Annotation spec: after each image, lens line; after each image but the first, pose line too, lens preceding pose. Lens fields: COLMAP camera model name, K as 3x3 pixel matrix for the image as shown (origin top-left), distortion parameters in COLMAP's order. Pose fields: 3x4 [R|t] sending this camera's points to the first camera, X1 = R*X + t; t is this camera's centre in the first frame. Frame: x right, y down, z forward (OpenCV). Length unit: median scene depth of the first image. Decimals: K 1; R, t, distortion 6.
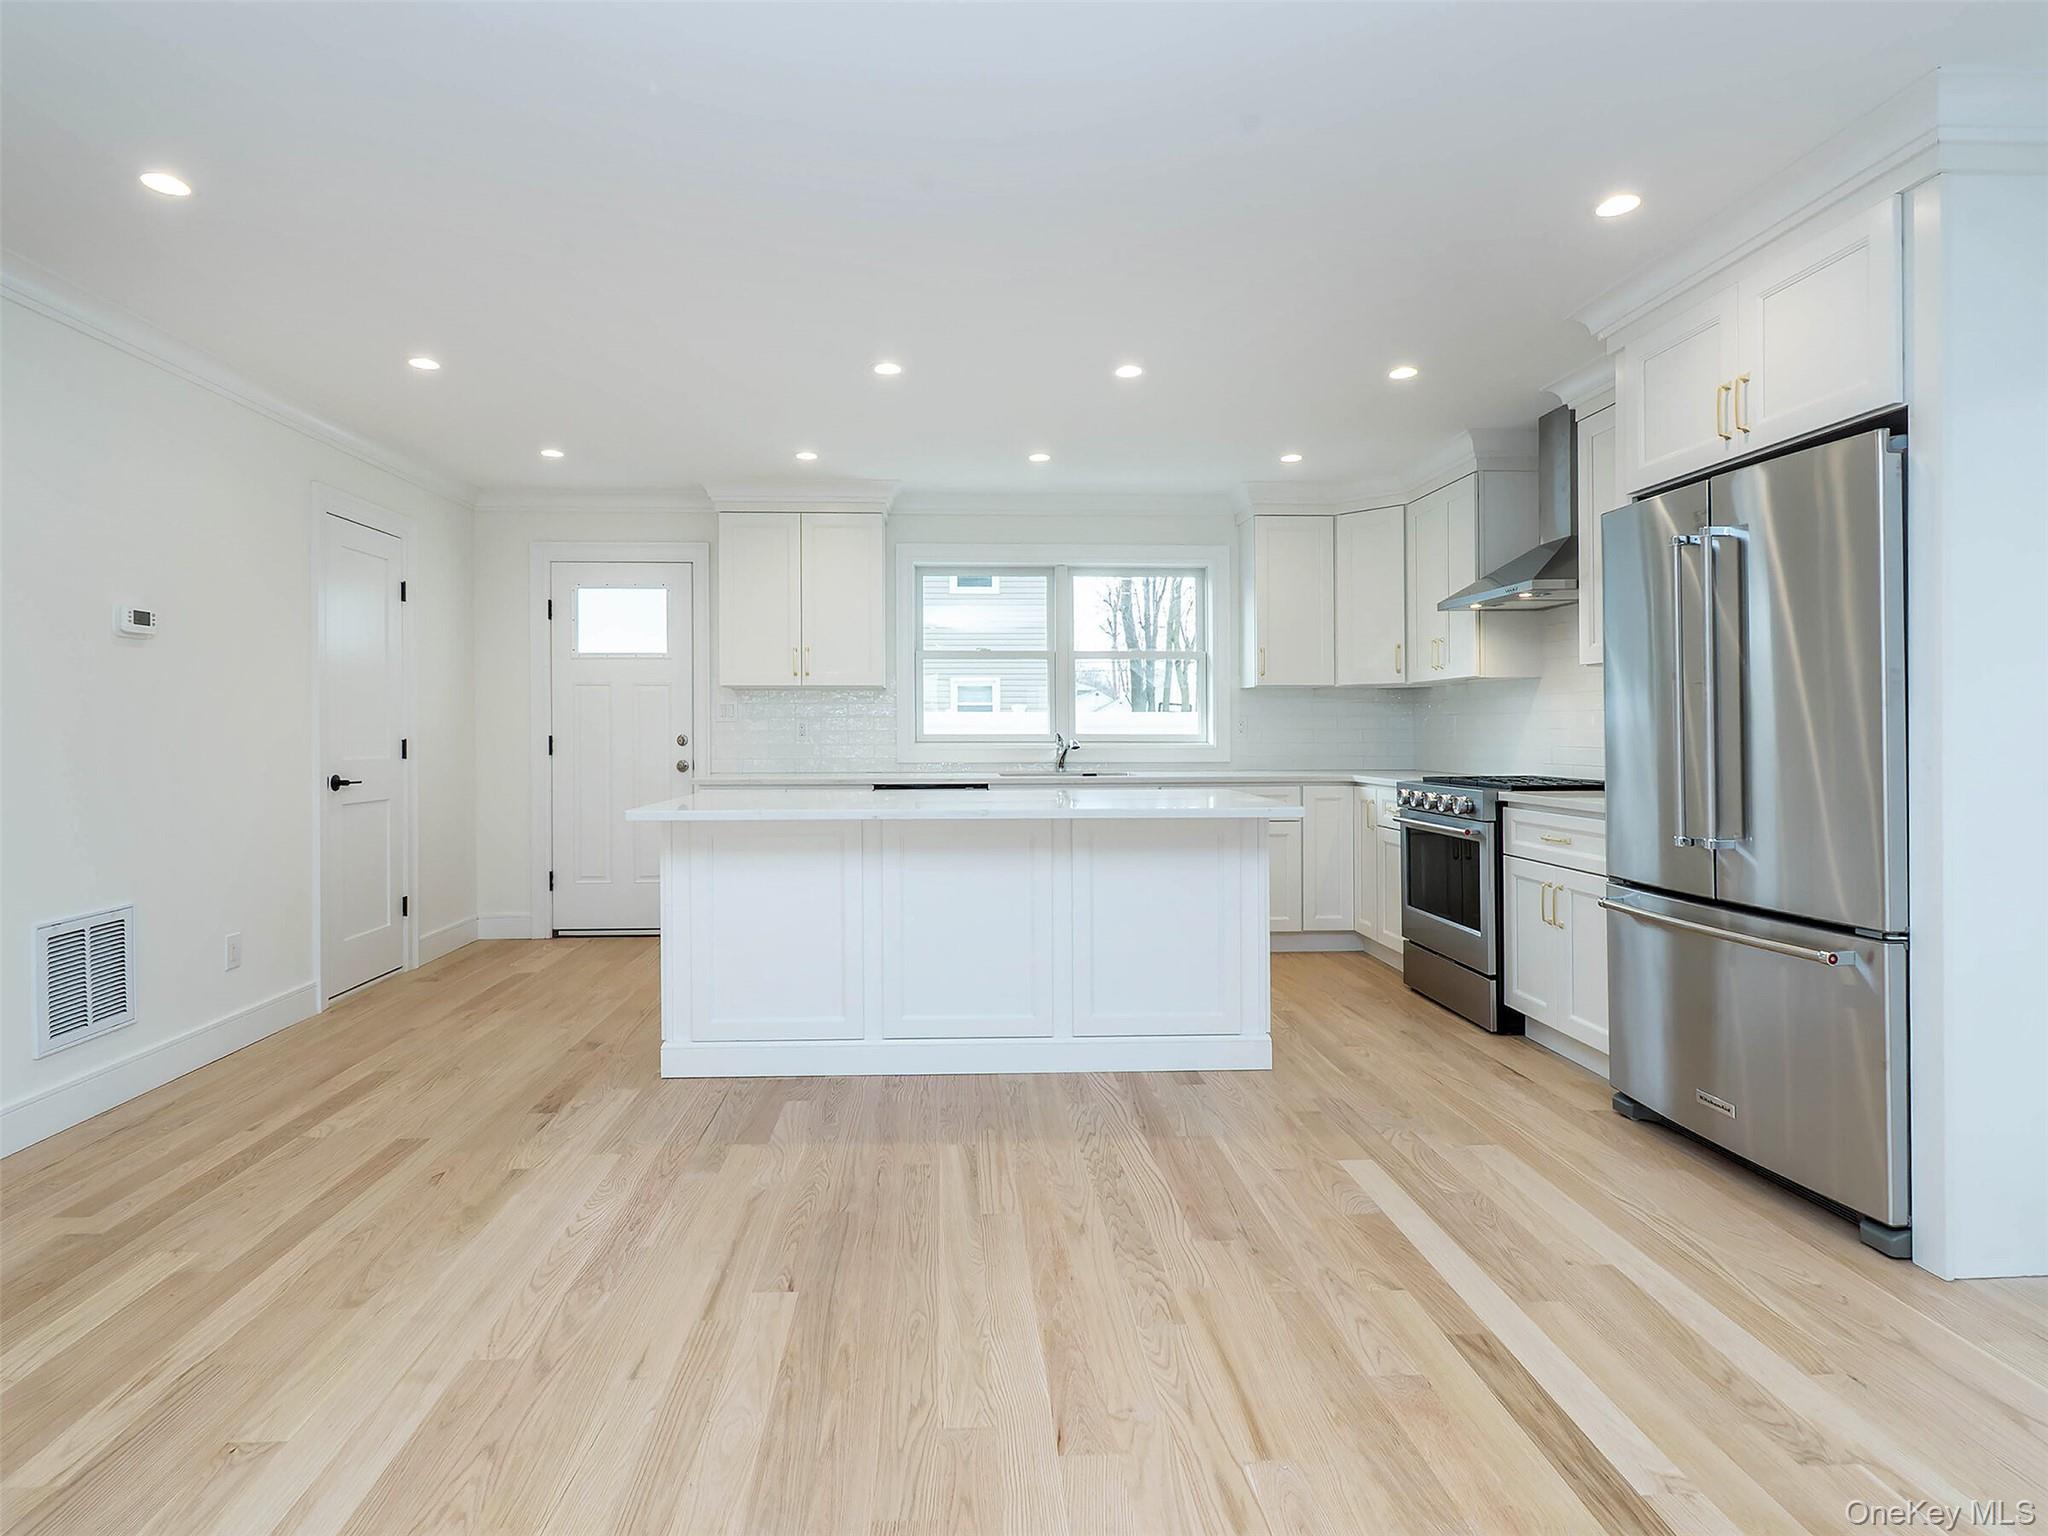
lens RADIAL K [[1178.9, 0, 917.6], [0, 1178.9, 729.9], [0, 0, 1]] dist [0.000941, -0.002212]
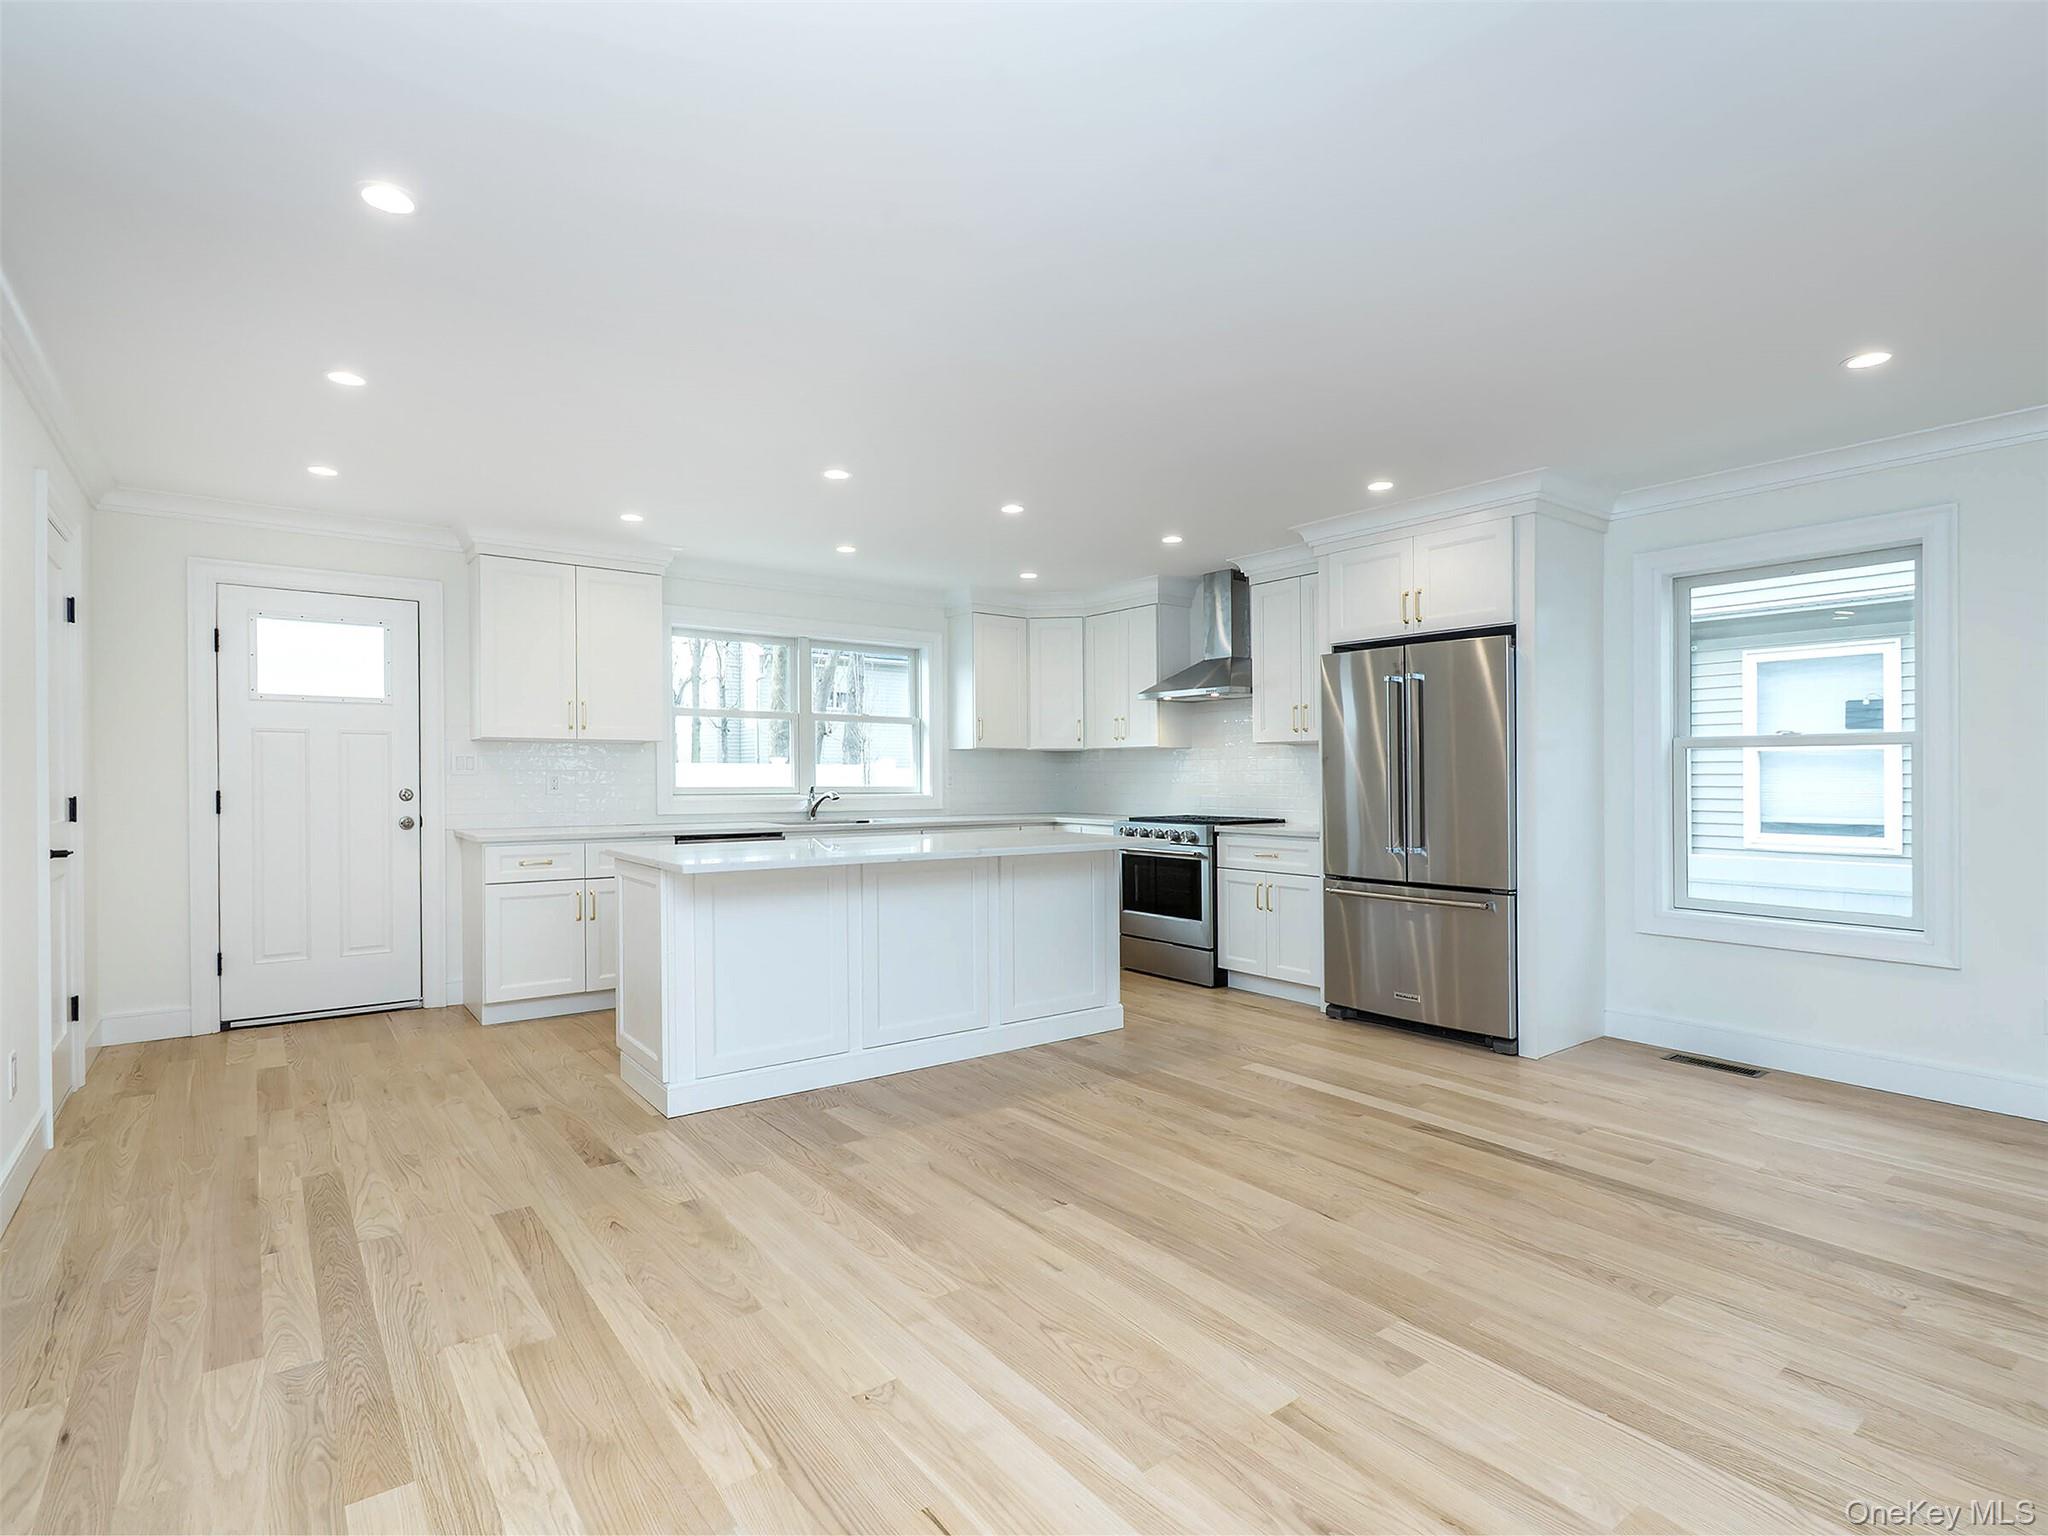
lens RADIAL K [[1106.4, 0, 1105.3], [0, 1106.4, 765.0], [0, 0, 1]] dist [0.004447, 0.000117]
pose [[0.782577, 0.008511, 0.622496, -0.489765], [-0.001766, 0.999933, -0.011451, -0.008306], [-0.622552, 0.007862, 0.782539, -0.016079]]
